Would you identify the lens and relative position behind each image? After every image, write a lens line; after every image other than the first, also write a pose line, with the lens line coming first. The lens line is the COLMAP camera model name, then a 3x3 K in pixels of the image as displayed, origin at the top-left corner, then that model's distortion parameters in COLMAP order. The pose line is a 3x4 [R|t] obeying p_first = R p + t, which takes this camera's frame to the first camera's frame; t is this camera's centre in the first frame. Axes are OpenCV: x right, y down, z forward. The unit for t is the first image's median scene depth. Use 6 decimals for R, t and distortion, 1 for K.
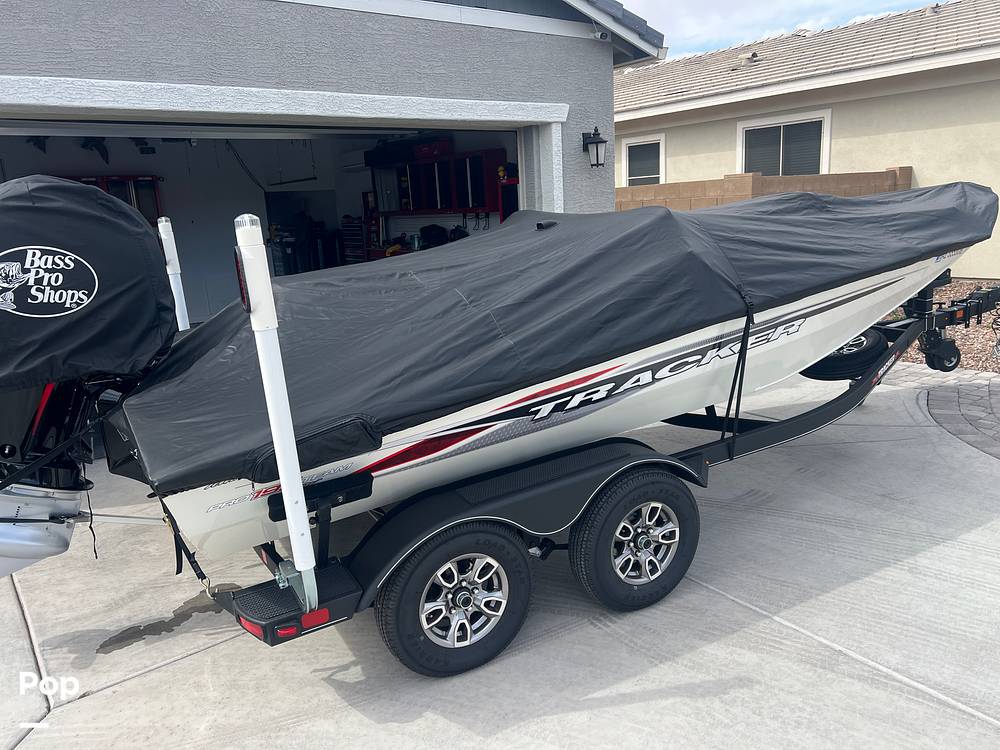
lens RADIAL K [[739.5, 0, 502.3], [0, 739.5, 372.8], [0, 0, 1]] dist [0.047990, -0.000729]
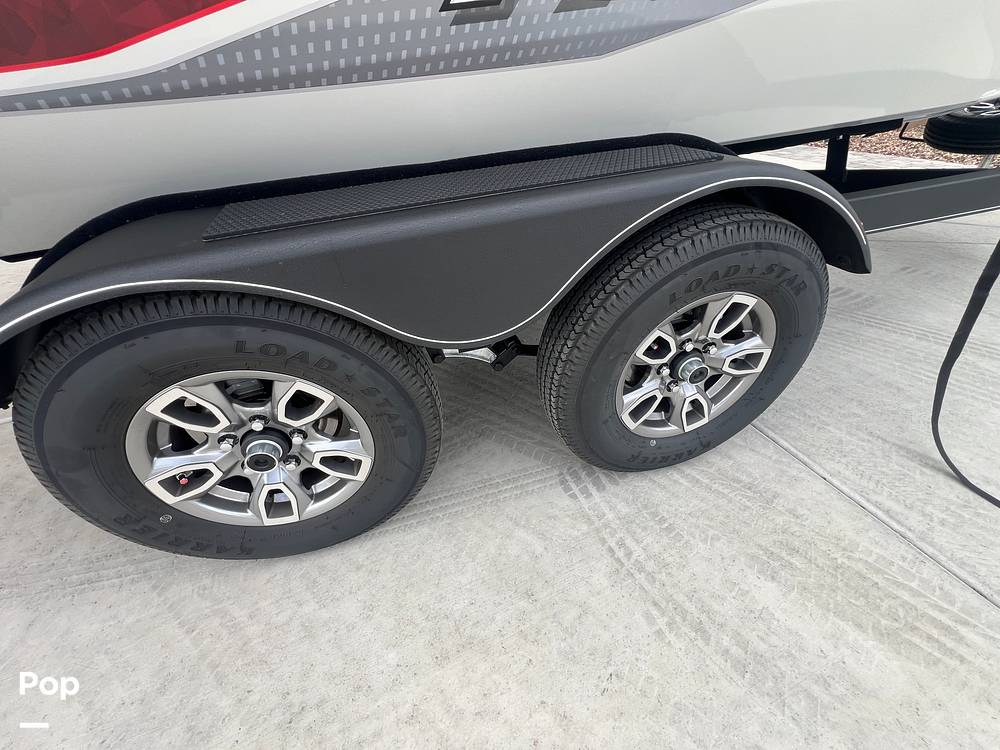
lens RADIAL K [[403.7, 0, 499.3], [0, 403.7, 377.1], [0, 0, 1]] dist [-0.001939, 0.000692]
pose [[0.972912, 0.157191, -0.169508, 0.112540], [-0.072473, 0.903675, 0.422042, 0.128587], [0.219522, -0.398325, 0.890588, 0.735302]]
